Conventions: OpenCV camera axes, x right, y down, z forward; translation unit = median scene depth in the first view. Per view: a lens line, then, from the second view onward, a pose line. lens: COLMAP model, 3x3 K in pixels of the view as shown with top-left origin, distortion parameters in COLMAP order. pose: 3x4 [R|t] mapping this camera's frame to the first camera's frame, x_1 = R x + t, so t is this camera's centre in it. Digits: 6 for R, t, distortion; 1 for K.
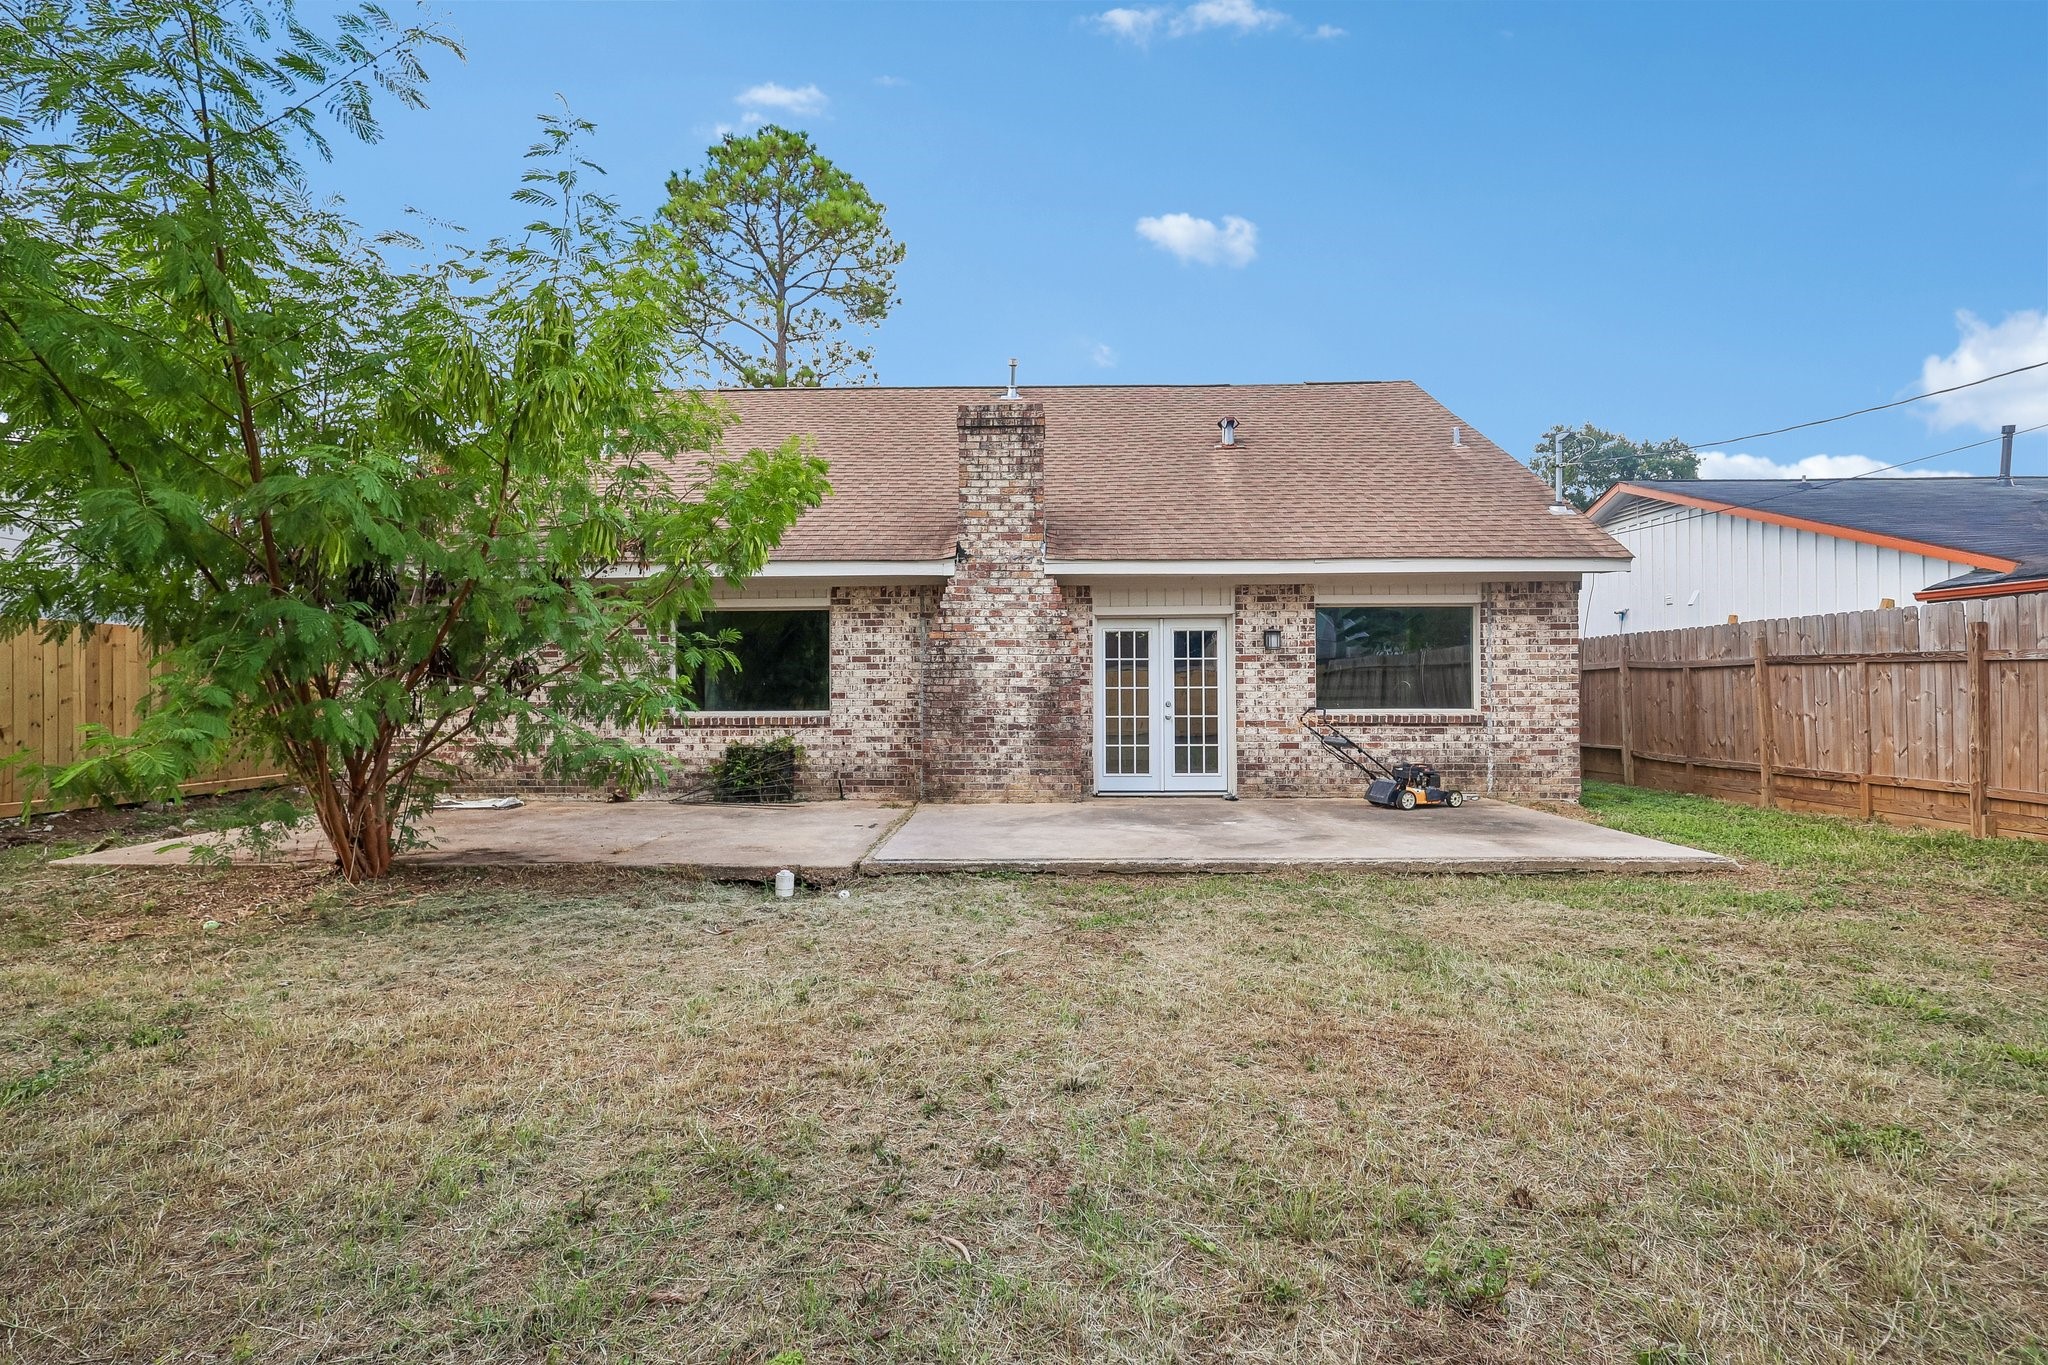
lens RADIAL K [[950.7, 0, 1016.6], [0, 950.7, 678.4], [0, 0, 1]] dist [0.000141, 0.001125]
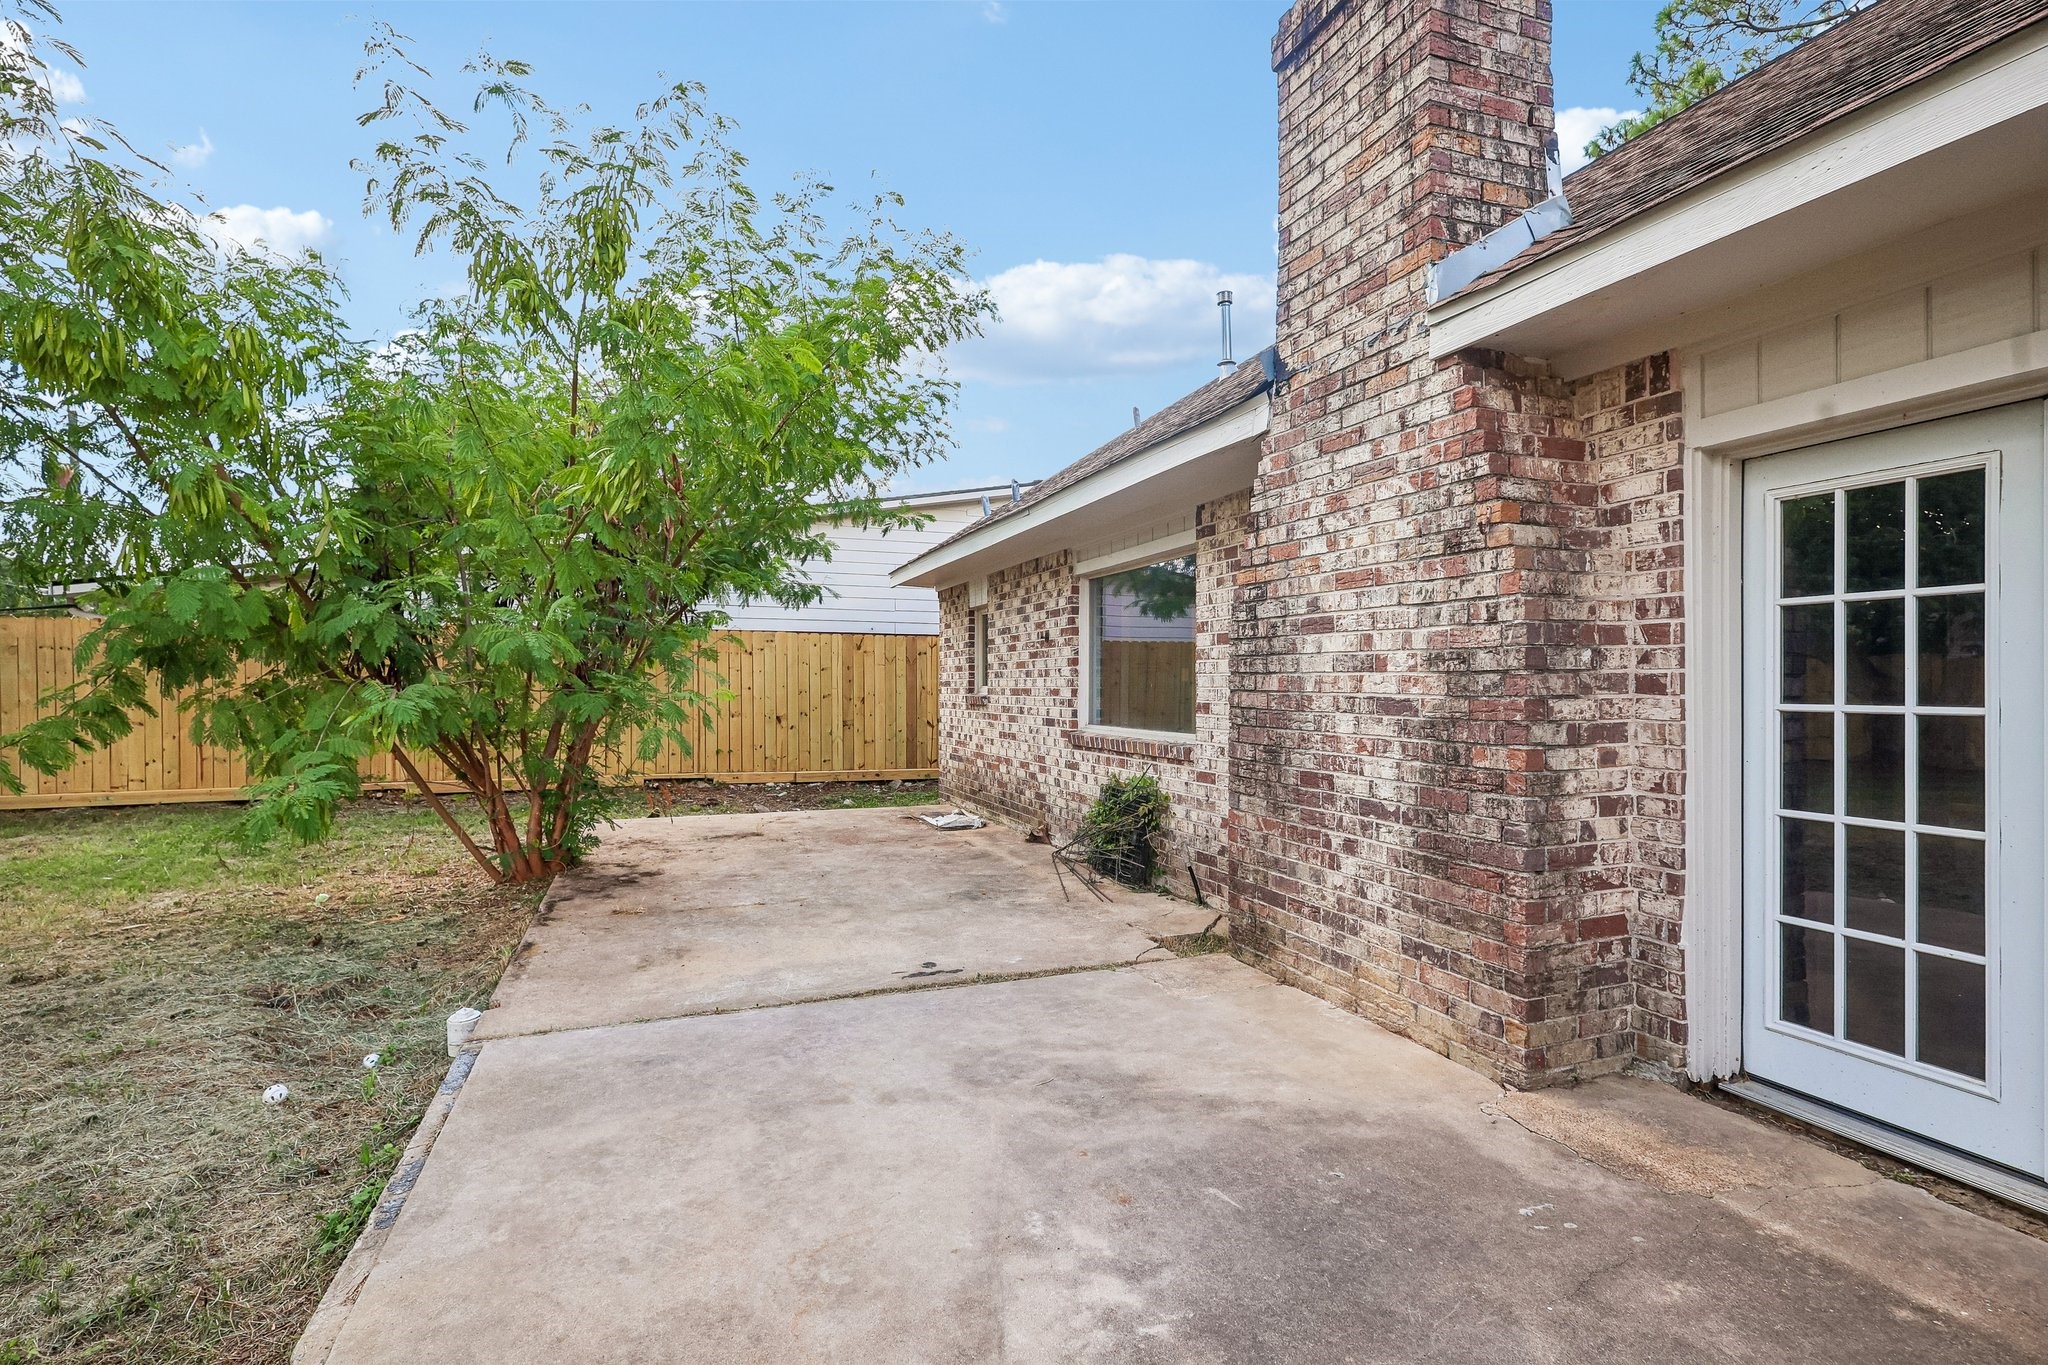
lens RADIAL K [[950.7, 0, 1016.6], [0, 950.7, 678.4], [0, 0, 1]] dist [0.000141, 0.001125]
pose [[0.373349, -0.001836, -0.927689, 0.273369], [0.006835, 0.999976, 0.000772, 0.000319], [0.927666, -0.006629, 0.373353, 0.714676]]
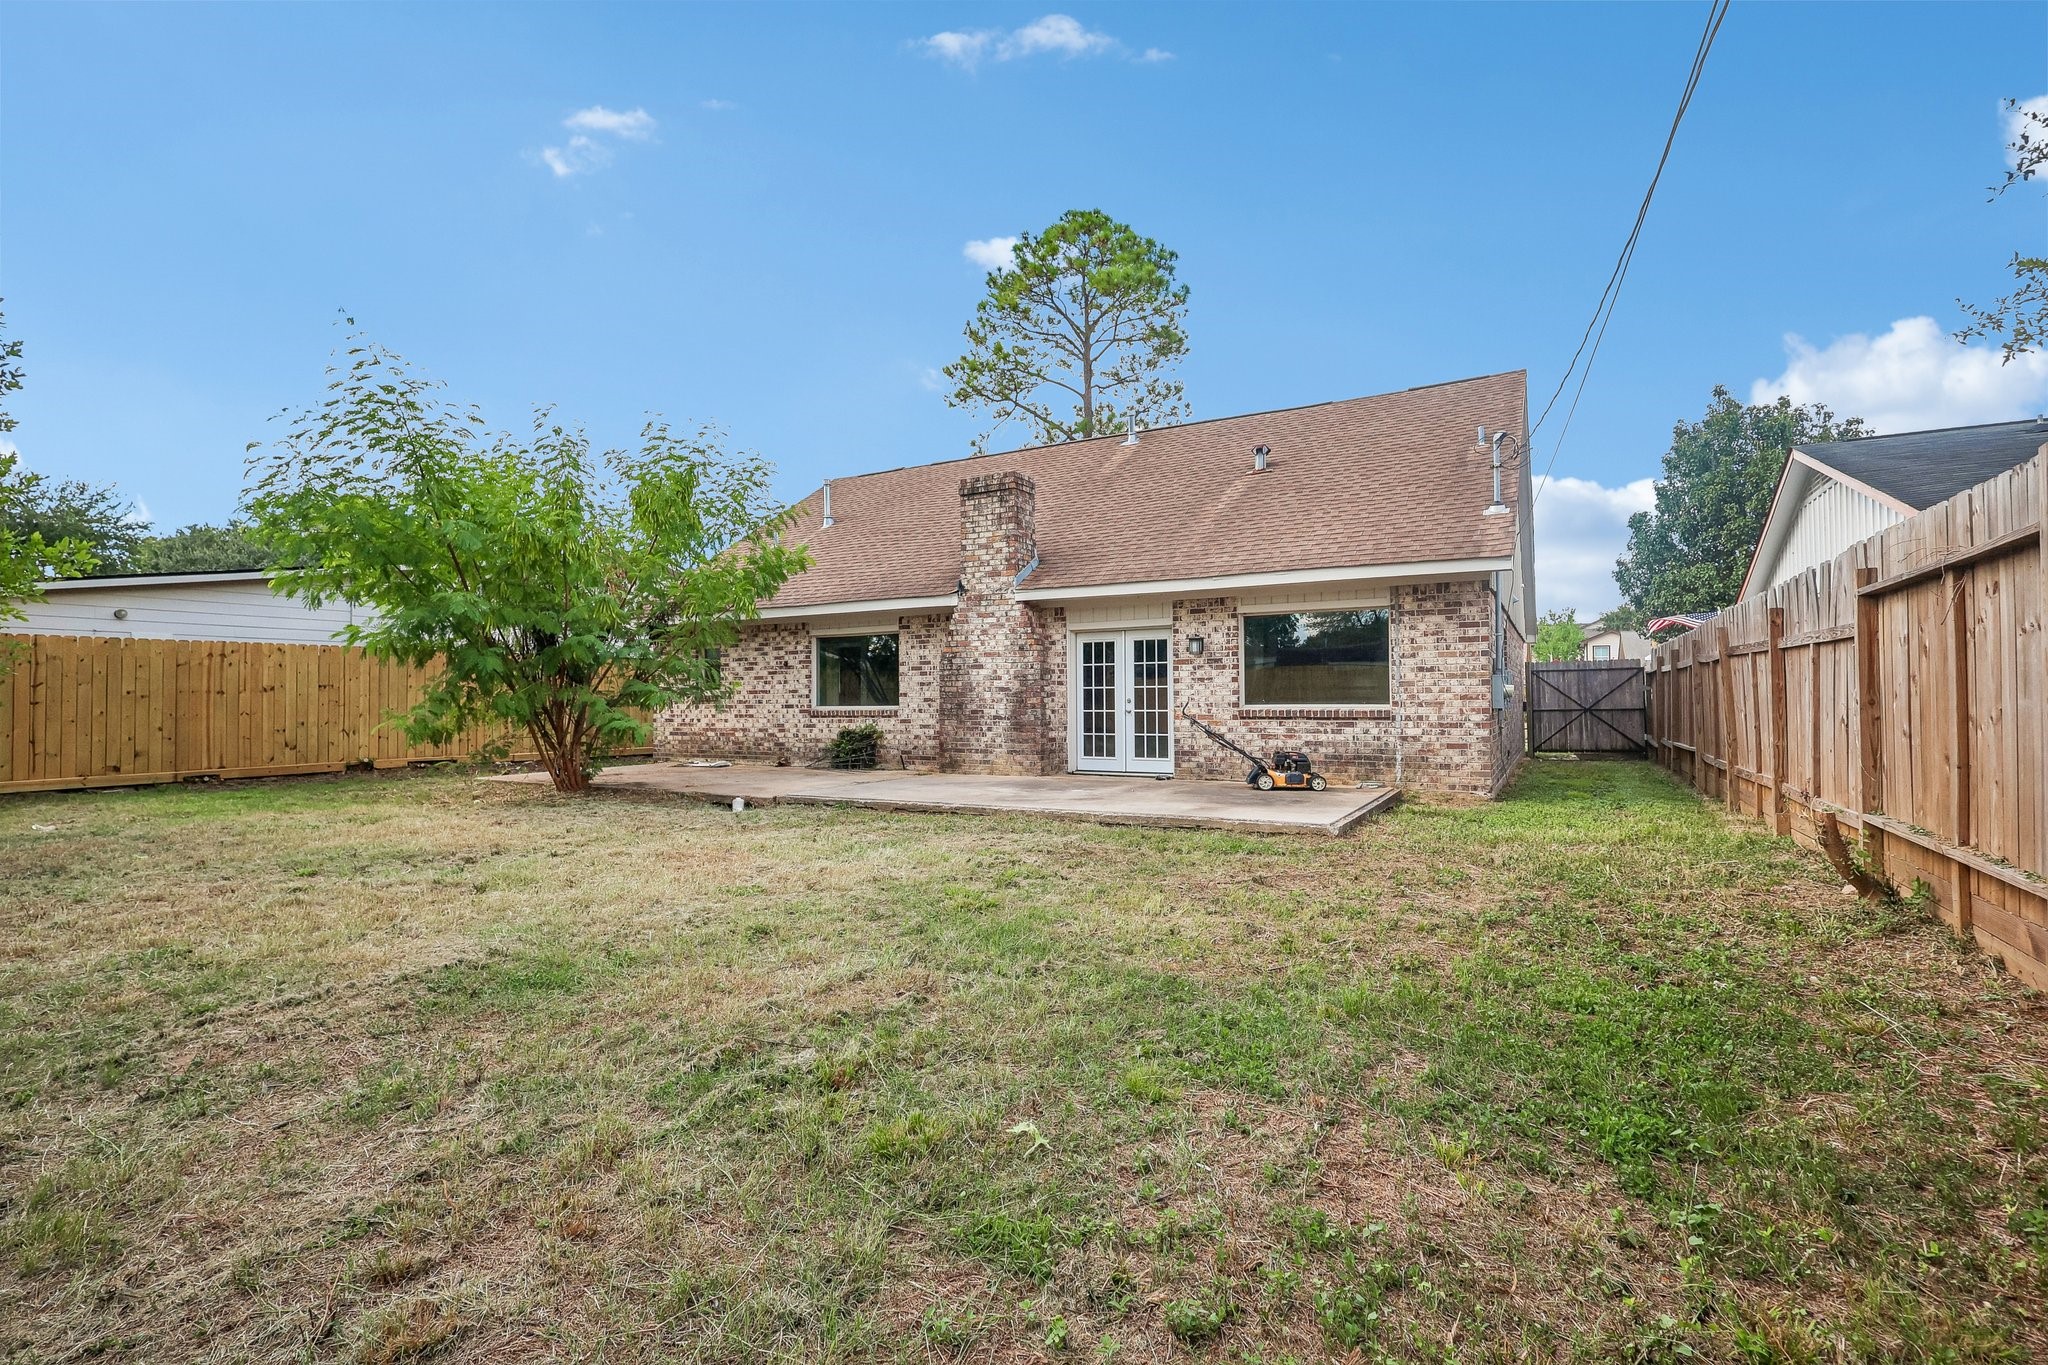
lens RADIAL K [[950.7, 0, 1016.6], [0, 950.7, 678.4], [0, 0, 1]] dist [0.000141, 0.001125]
pose [[0.878500, -0.012900, -0.477569, 0.631713], [0.009146, 0.999906, -0.010186, 0.009915], [0.477655, 0.004580, 0.878535, -0.143639]]
